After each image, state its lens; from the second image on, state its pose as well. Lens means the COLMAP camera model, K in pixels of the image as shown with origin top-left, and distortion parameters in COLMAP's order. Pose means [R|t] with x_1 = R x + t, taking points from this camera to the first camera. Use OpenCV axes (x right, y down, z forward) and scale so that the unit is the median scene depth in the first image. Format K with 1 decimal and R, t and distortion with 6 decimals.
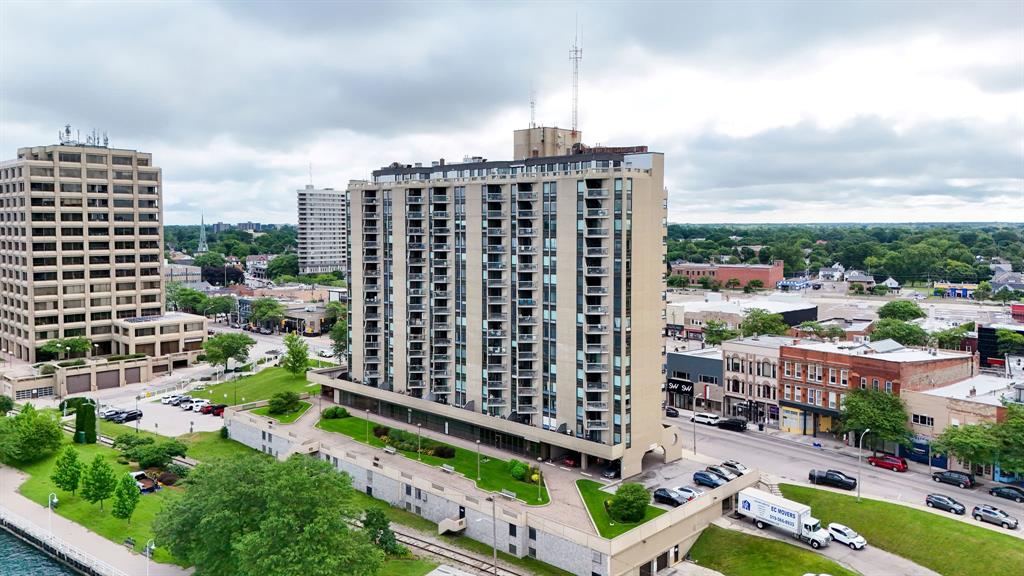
lens RADIAL K [[778.1, 0, 512.5], [0, 778.1, 286.6], [0, 0, 1]] dist [0.021637, -0.001471]
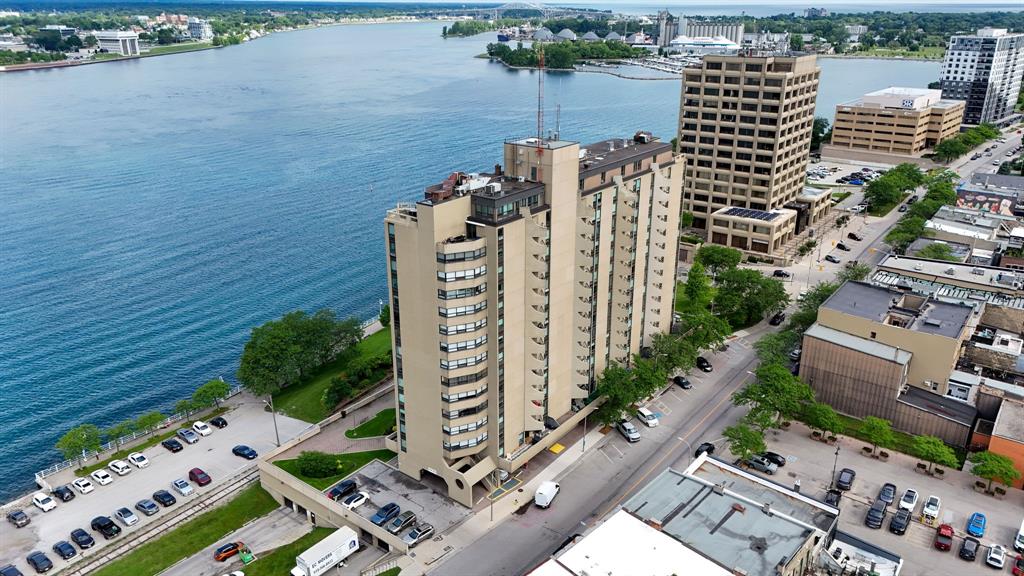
lens RADIAL K [[778.1, 0, 511.3], [0, 778.1, 288.5], [0, 0, 1]] dist [0.021637, -0.001471]
pose [[0.123110, 0.344826, -0.930558, 1.042739], [-0.074930, 0.938245, 0.337761, -0.377282], [0.989560, 0.028145, 0.141345, 0.894696]]
